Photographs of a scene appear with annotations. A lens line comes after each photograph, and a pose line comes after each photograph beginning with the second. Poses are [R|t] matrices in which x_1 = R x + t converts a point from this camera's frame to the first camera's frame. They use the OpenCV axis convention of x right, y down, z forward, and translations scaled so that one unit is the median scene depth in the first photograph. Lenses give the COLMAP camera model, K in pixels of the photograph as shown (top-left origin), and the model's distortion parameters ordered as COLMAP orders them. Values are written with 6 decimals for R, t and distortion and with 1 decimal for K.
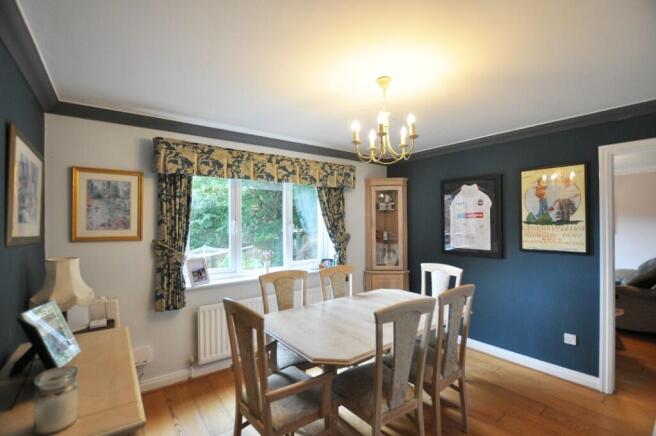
lens RADIAL K [[289.6, 0, 327.9], [0, 289.6, 220.1], [0, 0, 1]] dist [-0.025925, 0.000067]
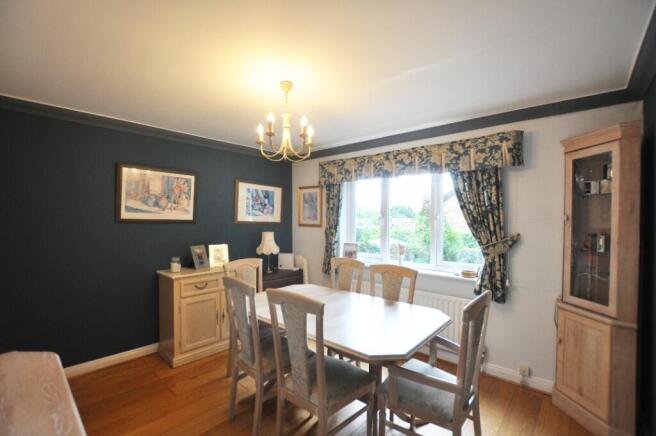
lens RADIAL K [[289.6, 0, 328.8], [0, 289.6, 218.3], [0, 0, 1]] dist [-0.025925, 0.000067]
pose [[0.219184, 0.009712, -0.975635, 0.768093], [0.003963, 0.999933, 0.010845, 0.001621], [0.975675, -0.006244, 0.219131, 0.548663]]
